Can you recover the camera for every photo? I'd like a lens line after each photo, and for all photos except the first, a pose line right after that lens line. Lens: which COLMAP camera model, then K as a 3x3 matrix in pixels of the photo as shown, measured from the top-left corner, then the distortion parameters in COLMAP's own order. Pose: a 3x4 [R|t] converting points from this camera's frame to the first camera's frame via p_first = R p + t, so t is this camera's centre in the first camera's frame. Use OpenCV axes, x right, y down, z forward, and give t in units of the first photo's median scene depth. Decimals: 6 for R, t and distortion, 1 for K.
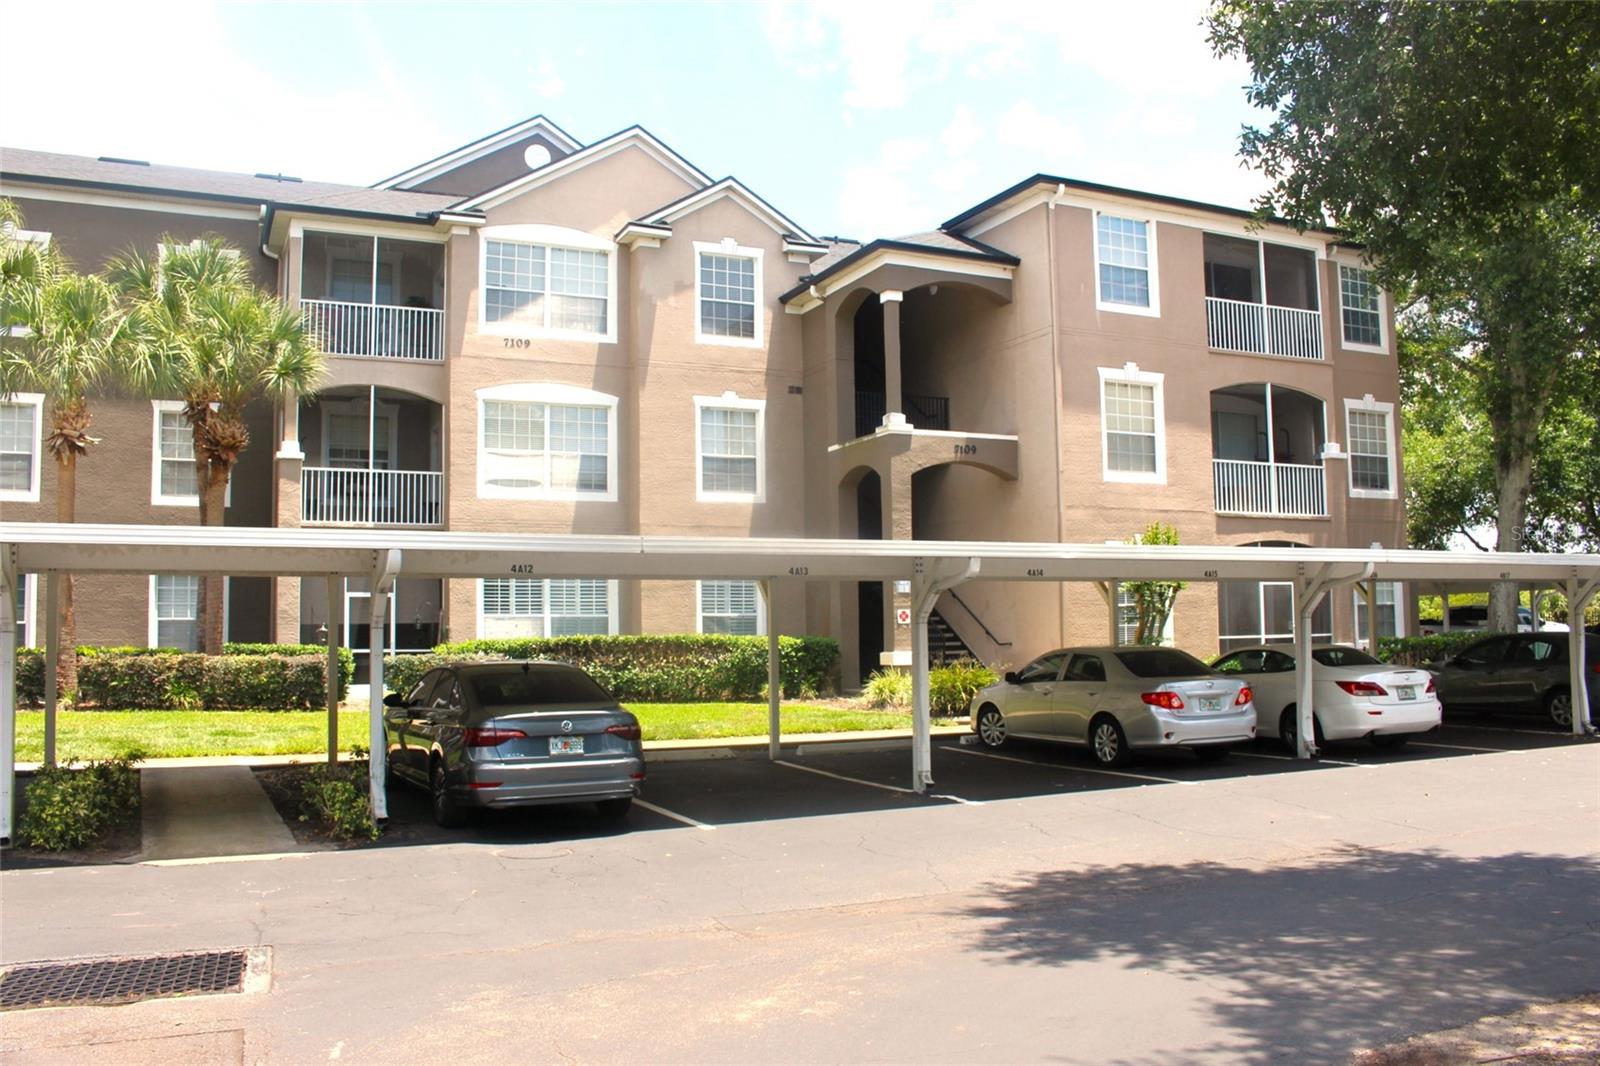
lens RADIAL K [[1357.7, 0, 800.0], [0, 1357.7, 533.0], [0, 0, 1]] dist [-0.137965, 0.109158]
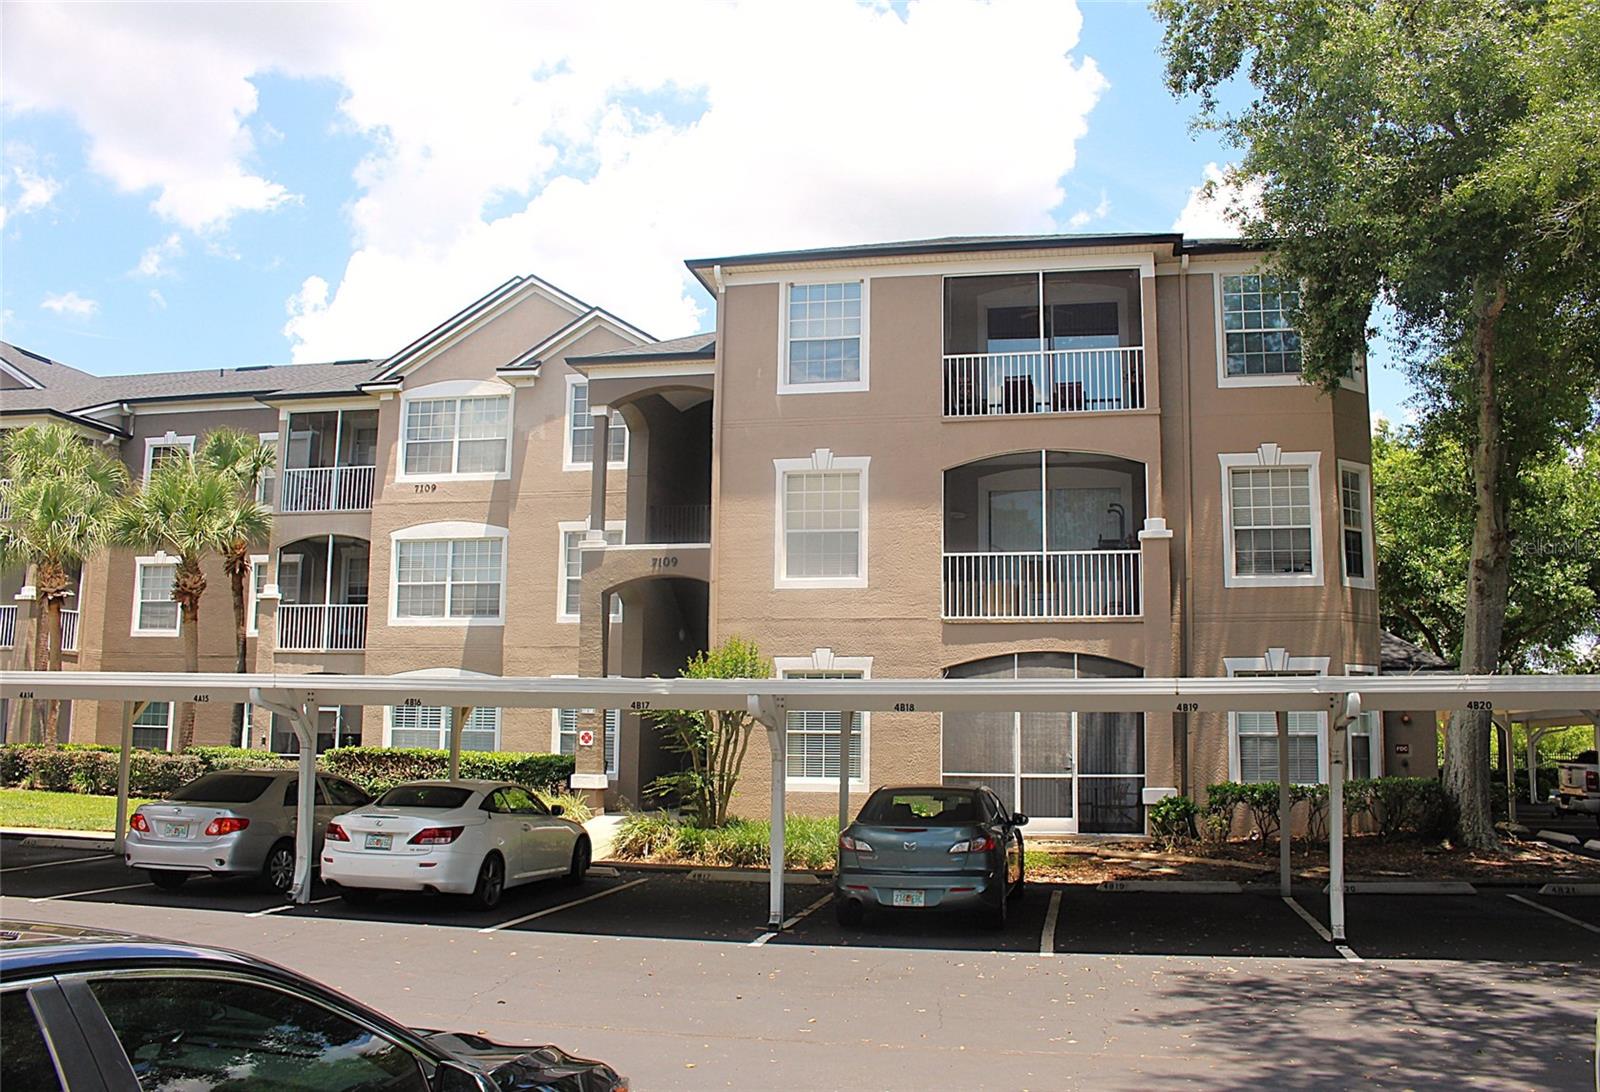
lens RADIAL K [[1379.2, 0, 800.0], [0, 1379.2, 546.0], [0, 0, 1]] dist [-0.122423, 0.004250]
pose [[0.791414, -0.063836, -0.607938, 0.753512], [0.022146, 0.996874, -0.075846, 0.002097], [0.610880, 0.046562, 0.790353, 0.289528]]
